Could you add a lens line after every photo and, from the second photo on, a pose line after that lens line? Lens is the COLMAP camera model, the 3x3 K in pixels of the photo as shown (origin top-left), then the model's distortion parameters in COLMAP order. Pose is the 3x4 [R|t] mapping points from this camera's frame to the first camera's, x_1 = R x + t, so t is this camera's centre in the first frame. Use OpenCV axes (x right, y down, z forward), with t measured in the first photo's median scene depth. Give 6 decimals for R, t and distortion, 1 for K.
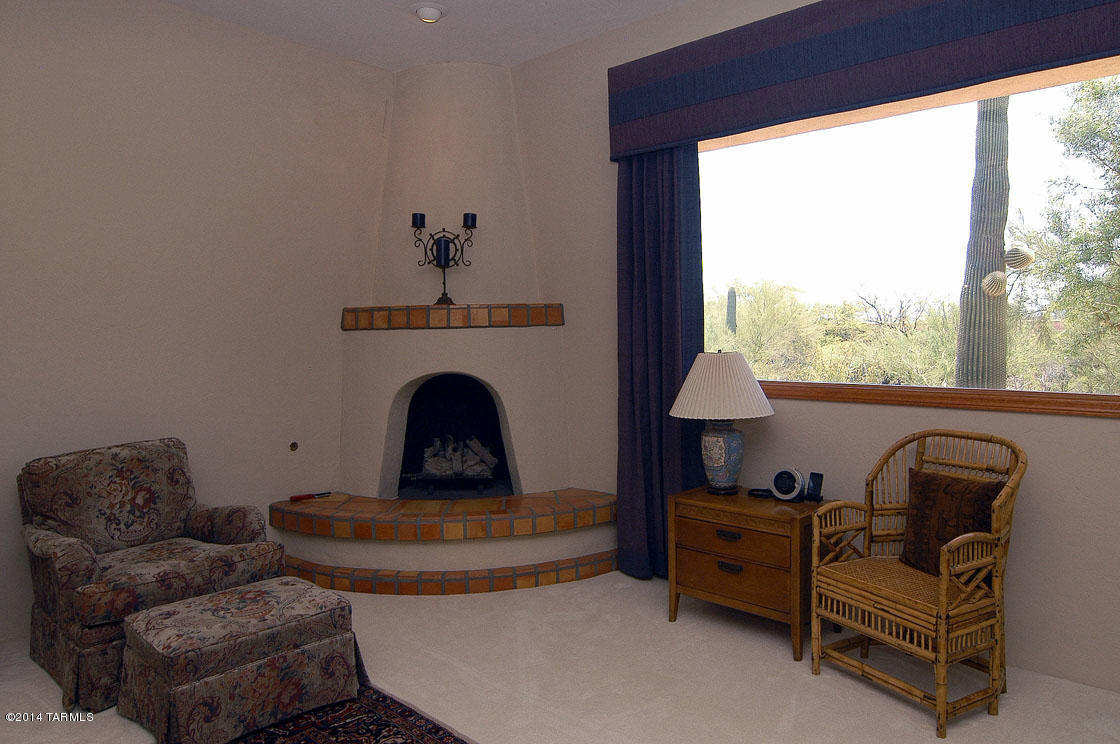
lens RADIAL K [[773.5, 0, 559.9], [0, 773.5, 371.1], [0, 0, 1]] dist [-0.000124, 0.000383]
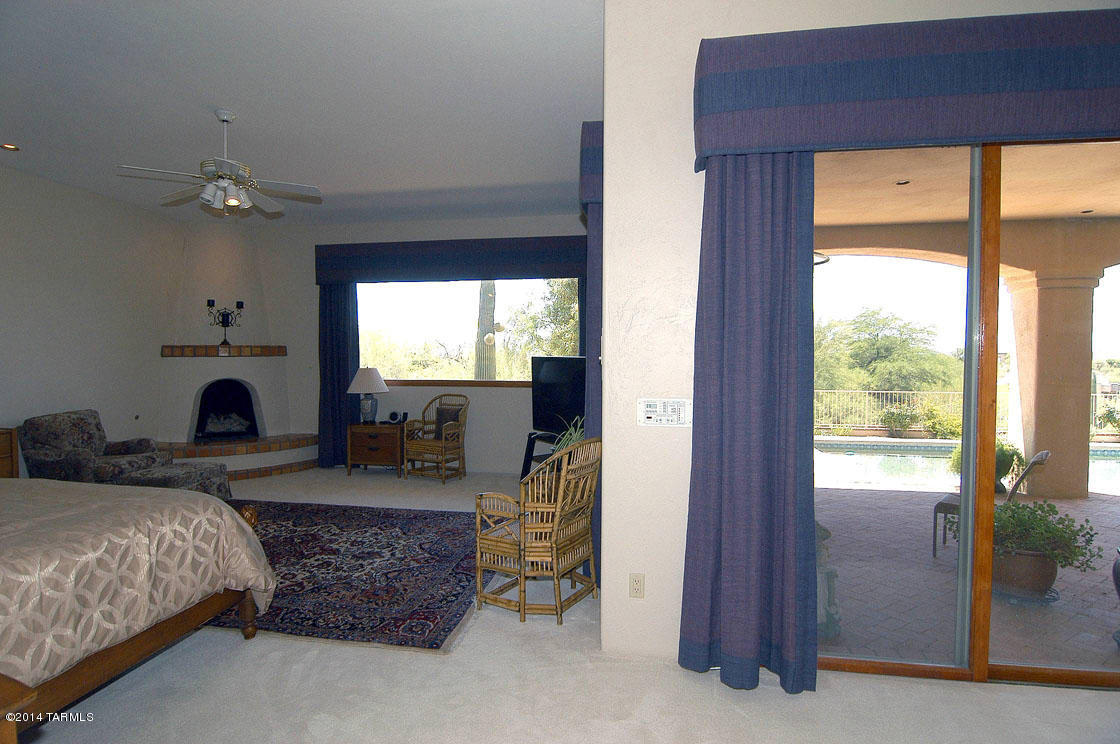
lens RADIAL K [[603.3, 0, 560.3], [0, 603.3, 373.7], [0, 0, 1]] dist [-0.014366, -0.002251]
pose [[0.840597, -0.000781, 0.541661, -0.266134], [0.019625, 0.999386, -0.029015, 0.053010], [-0.541306, 0.035020, 0.840096, -0.803822]]
